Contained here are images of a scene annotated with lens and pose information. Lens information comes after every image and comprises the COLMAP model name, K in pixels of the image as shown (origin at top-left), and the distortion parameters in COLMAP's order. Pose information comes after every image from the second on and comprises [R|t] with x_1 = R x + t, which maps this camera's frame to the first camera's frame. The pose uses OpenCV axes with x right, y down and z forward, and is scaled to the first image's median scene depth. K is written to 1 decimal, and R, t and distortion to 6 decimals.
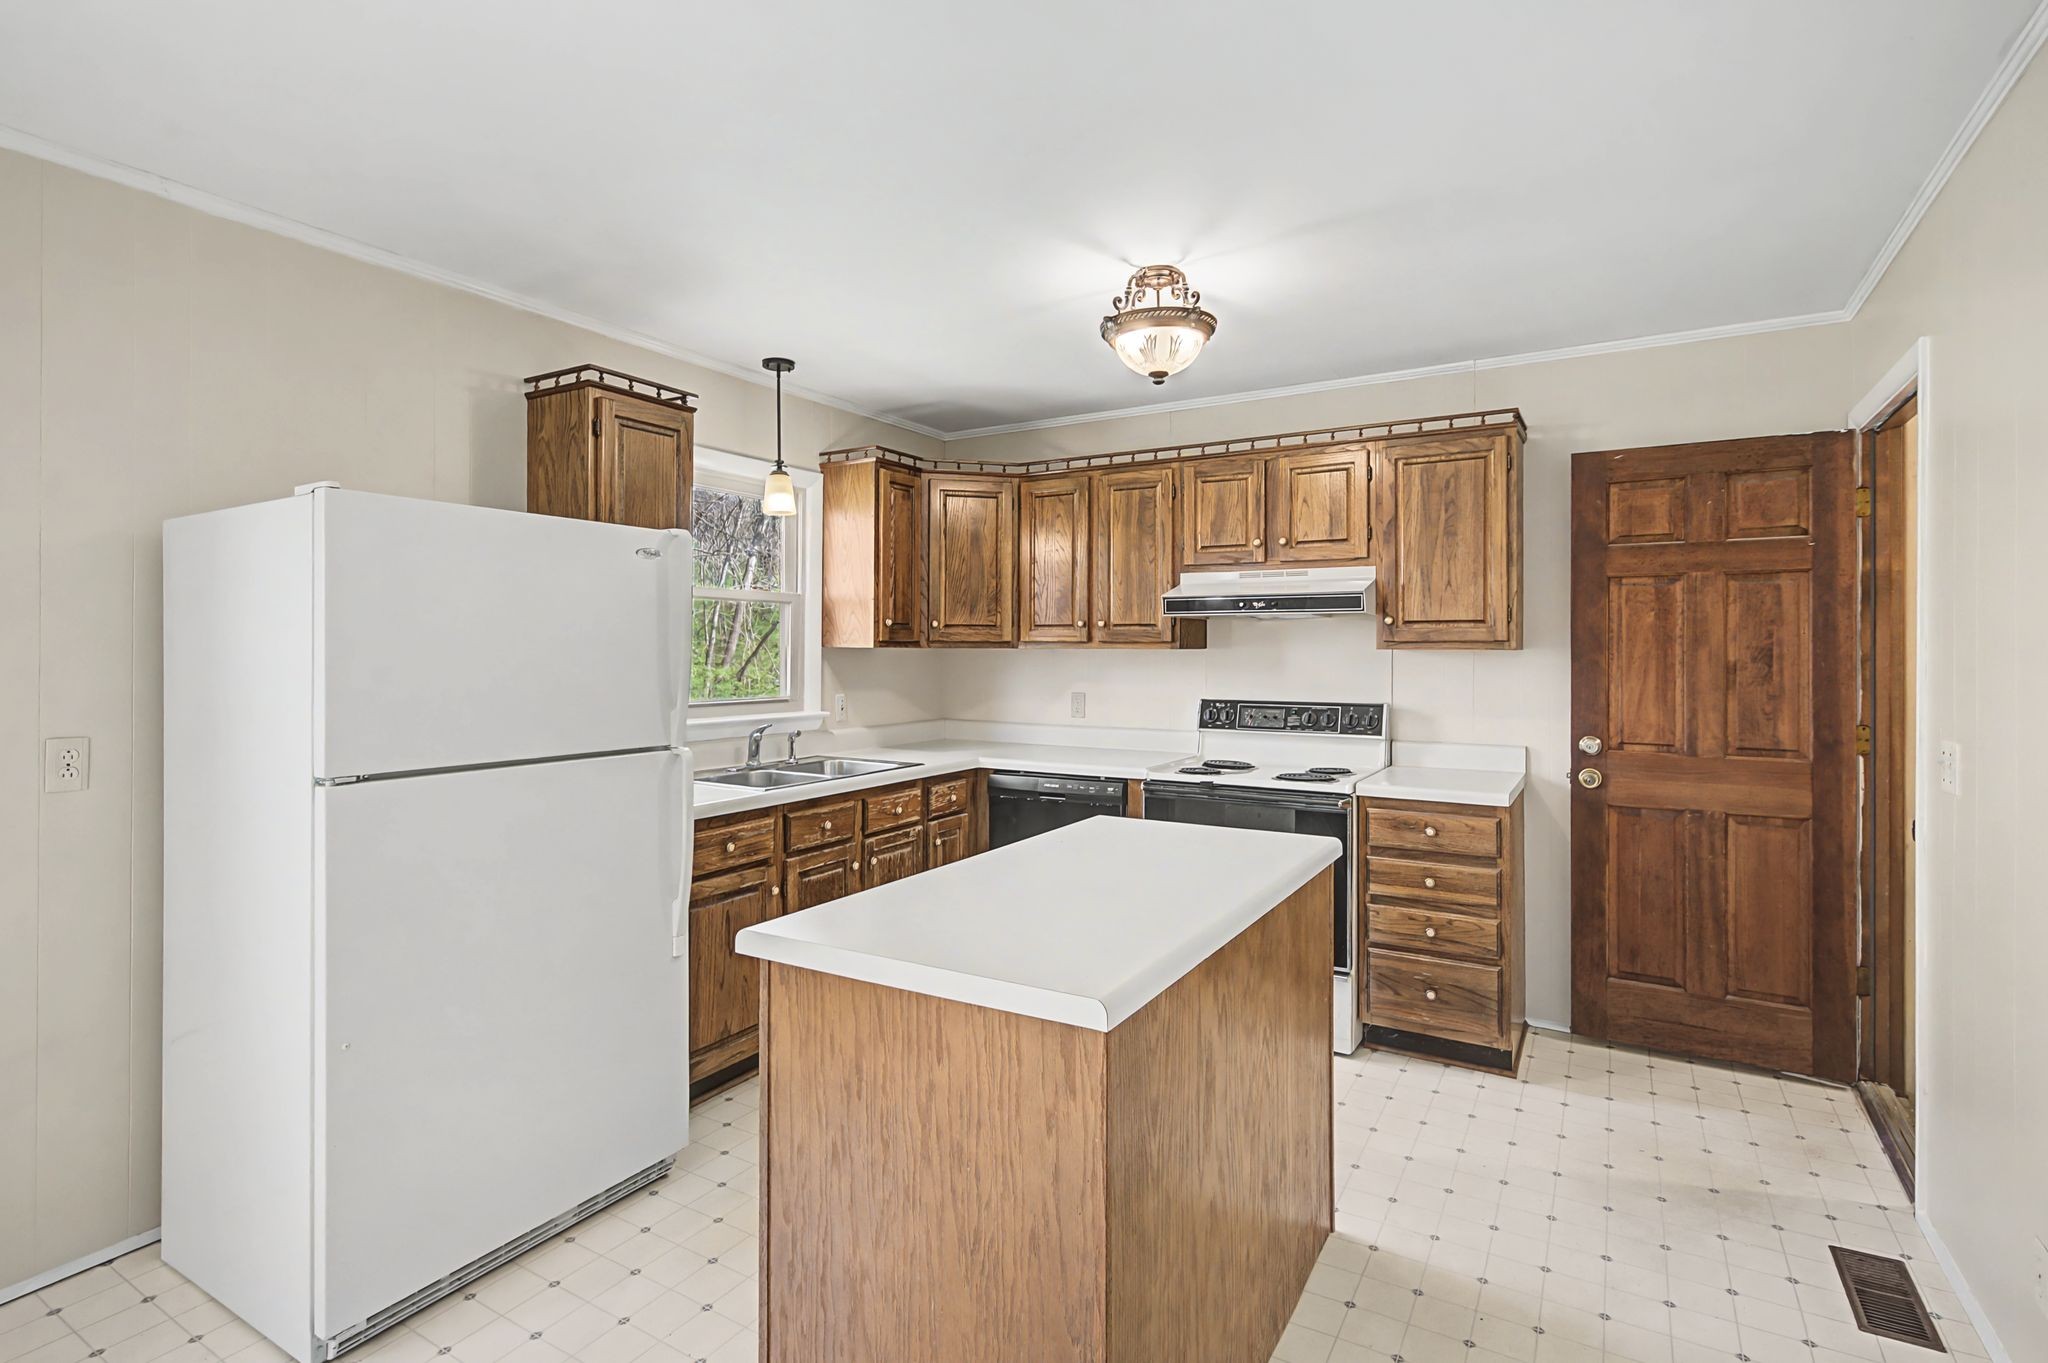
lens RADIAL K [[984.0, 0, 1056.9], [0, 984.0, 651.1], [0, 0, 1]] dist [-0.000624, 0.000623]
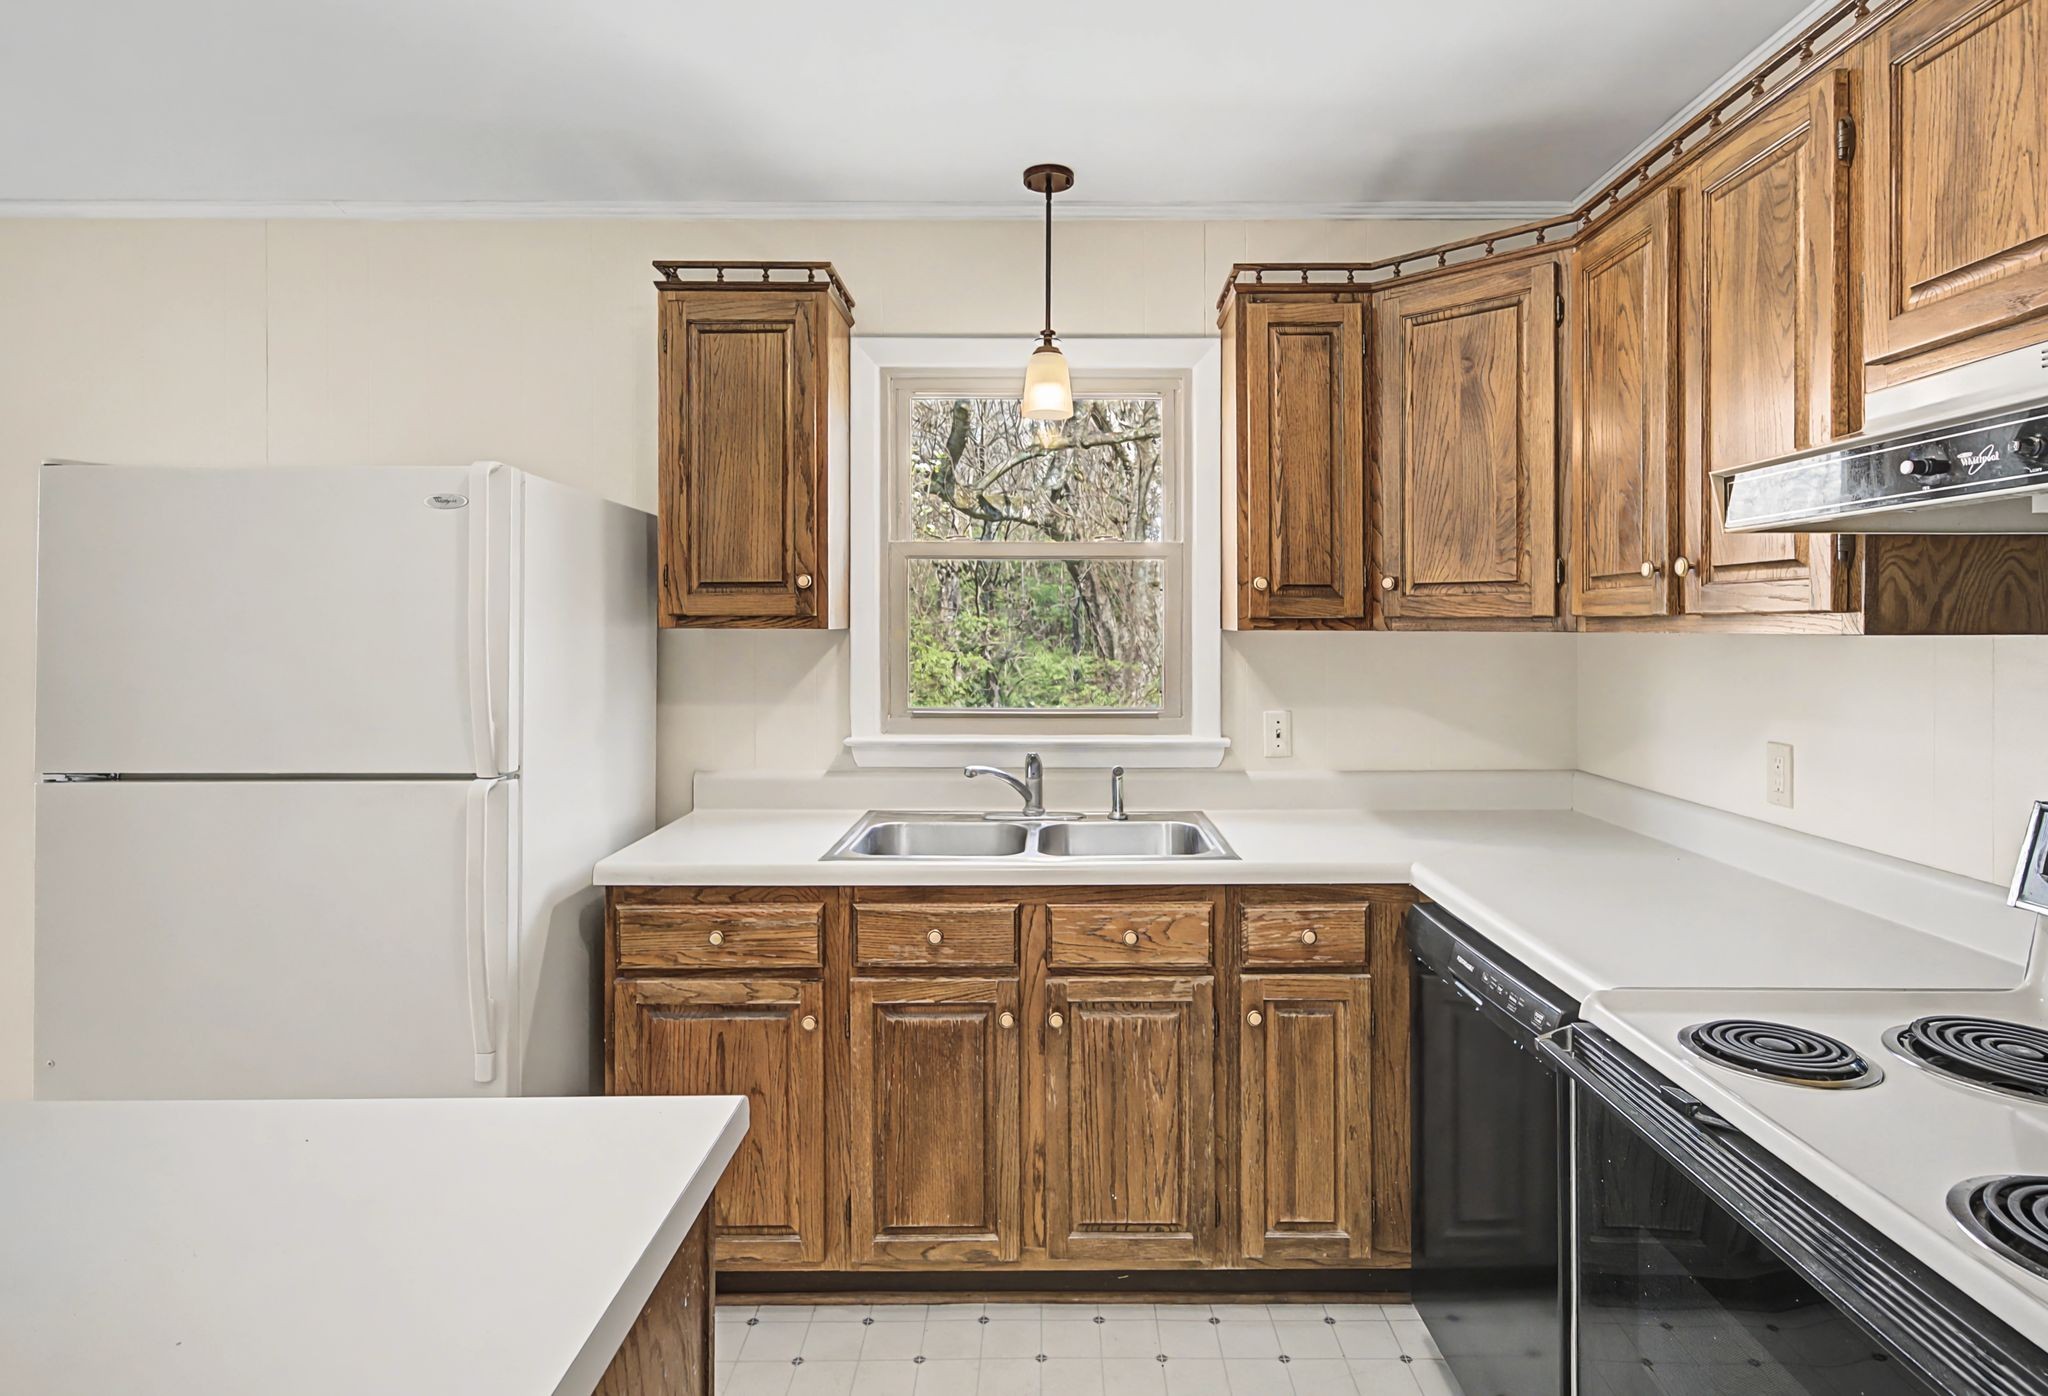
lens RADIAL K [[1102.8, 0, 1048.0], [0, 1102.8, 625.7], [0, 0, 1]] dist [0.000637, 0.002796]
pose [[0.494372, 0.000522, -0.869250, 0.332934], [-0.000444, 1.000000, 0.000348, -0.006982], [0.869250, 0.000214, 0.494372, 0.663728]]
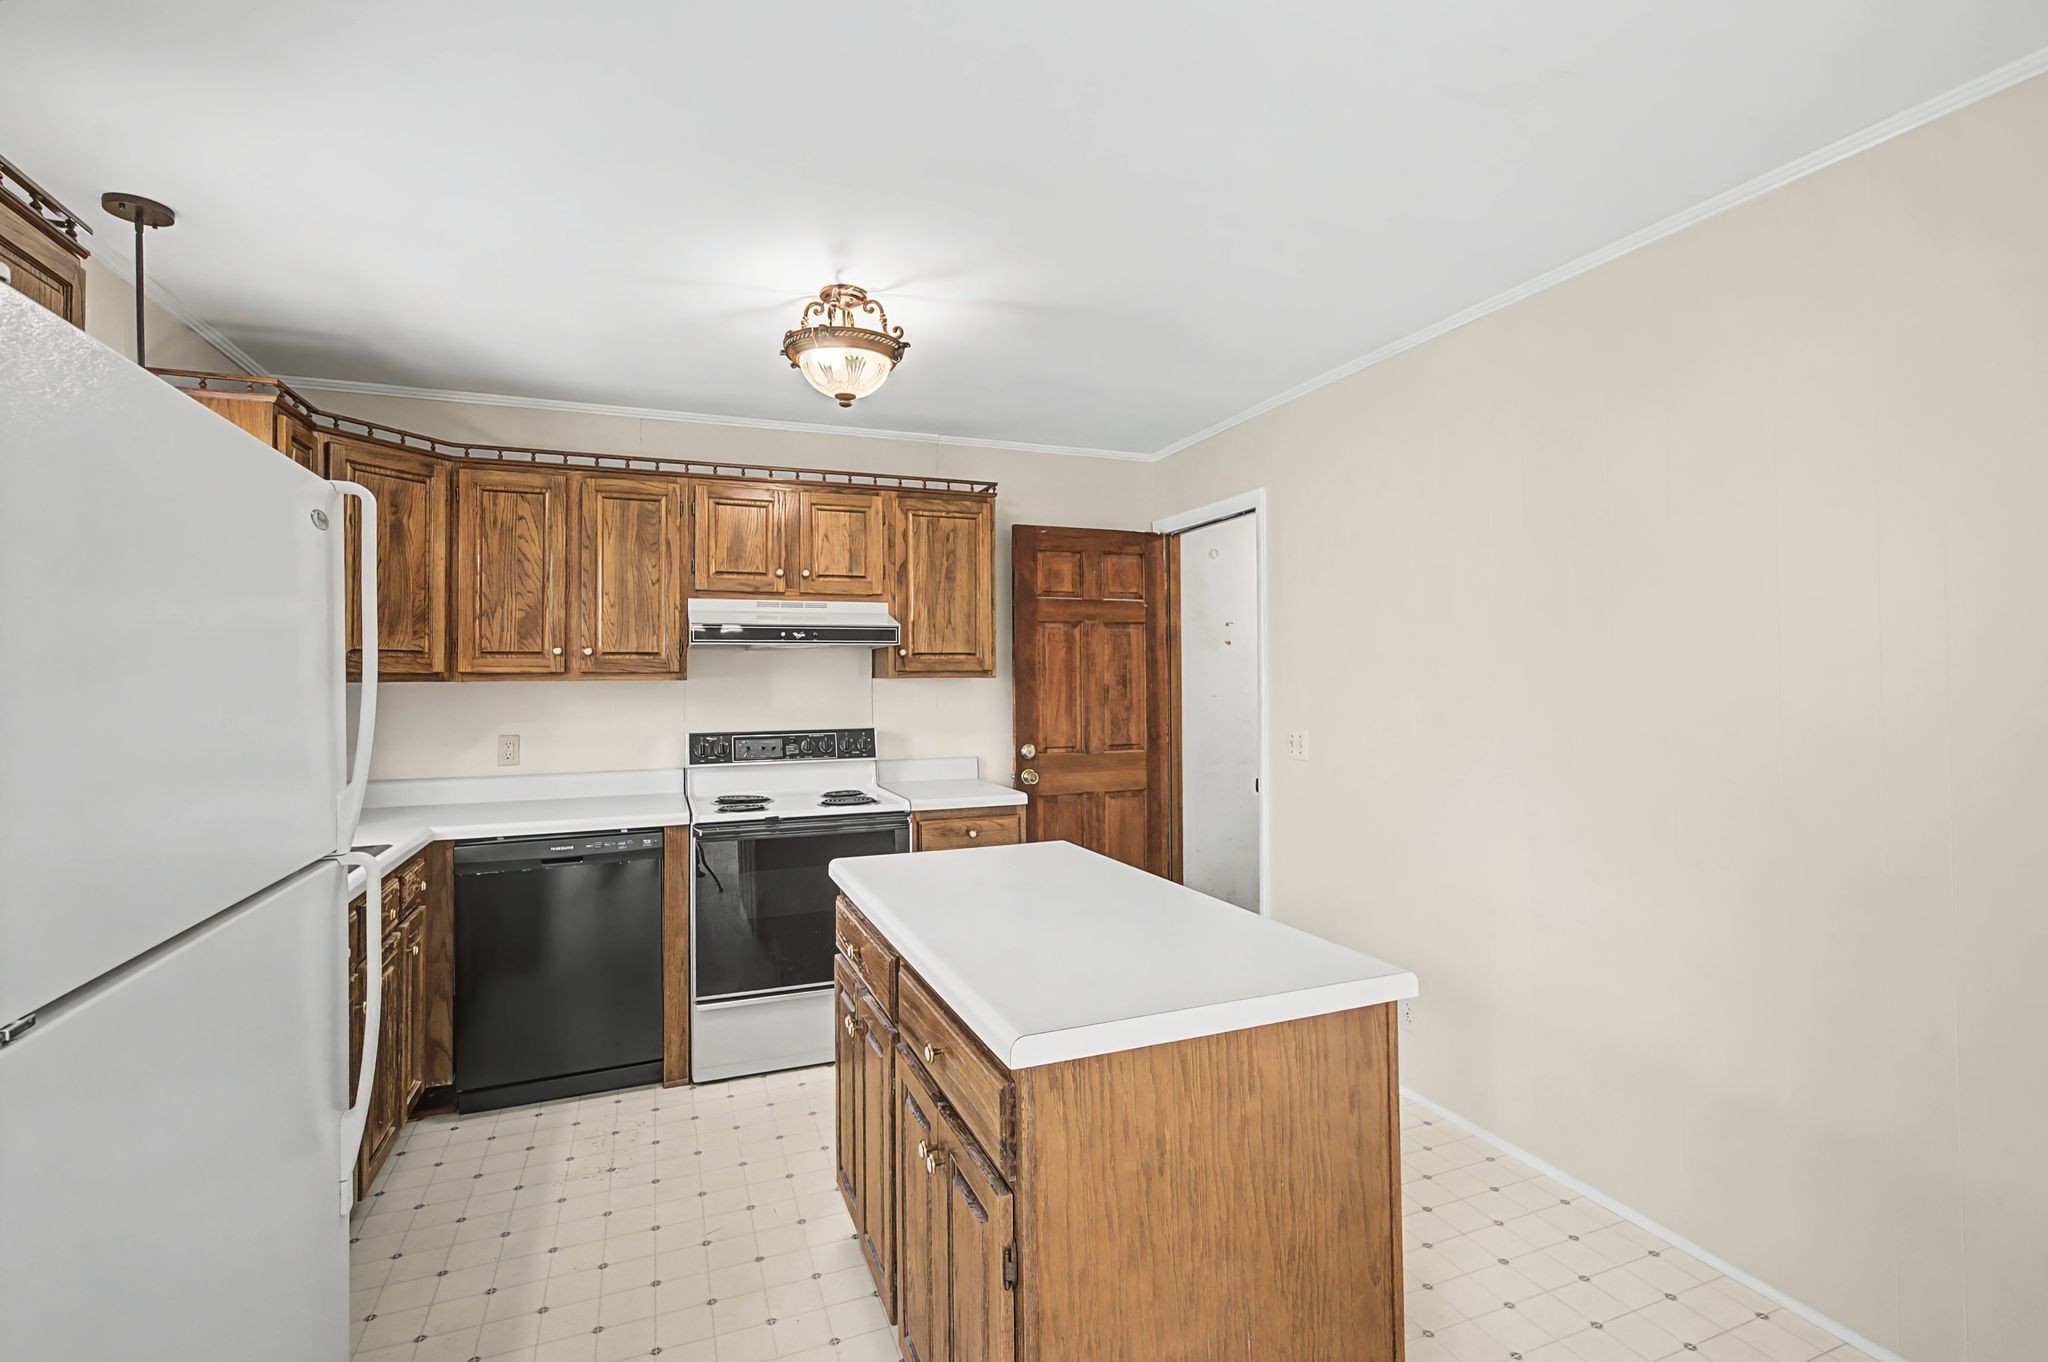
lens RADIAL K [[921.7, 0, 1025.3], [0, 921.7, 672.3], [0, 0, 1]] dist [-0.002112, -0.000512]
pose [[0.620105, -0.002955, 0.784513, -0.394897], [0.011245, 0.999924, -0.005121, -0.001704], [-0.784438, 0.011998, 0.620091, 0.238752]]
